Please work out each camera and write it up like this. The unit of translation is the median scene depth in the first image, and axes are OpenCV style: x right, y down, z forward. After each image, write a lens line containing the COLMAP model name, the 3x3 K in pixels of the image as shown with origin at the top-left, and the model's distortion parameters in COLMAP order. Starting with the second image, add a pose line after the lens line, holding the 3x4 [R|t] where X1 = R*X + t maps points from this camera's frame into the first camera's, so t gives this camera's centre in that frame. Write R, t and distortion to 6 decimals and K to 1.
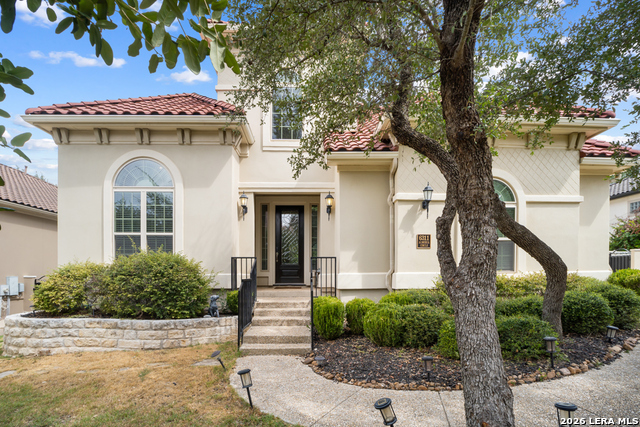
lens RADIAL K [[296.4, 0, 319.2], [0, 296.4, 250.3], [0, 0, 1]] dist [-0.012563, 0.000827]
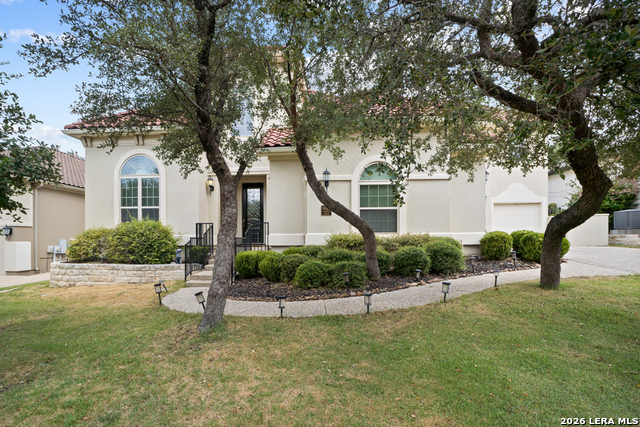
lens RADIAL K [[296.4, 0, 320.3], [0, 296.4, 213.3], [0, 0, 1]] dist [-0.012563, 0.000827]
pose [[0.993755, -0.011558, -0.110982, 0.497580], [0.010563, 0.999899, -0.009551, -0.005130], [0.111081, 0.008319, 0.993777, -0.372560]]
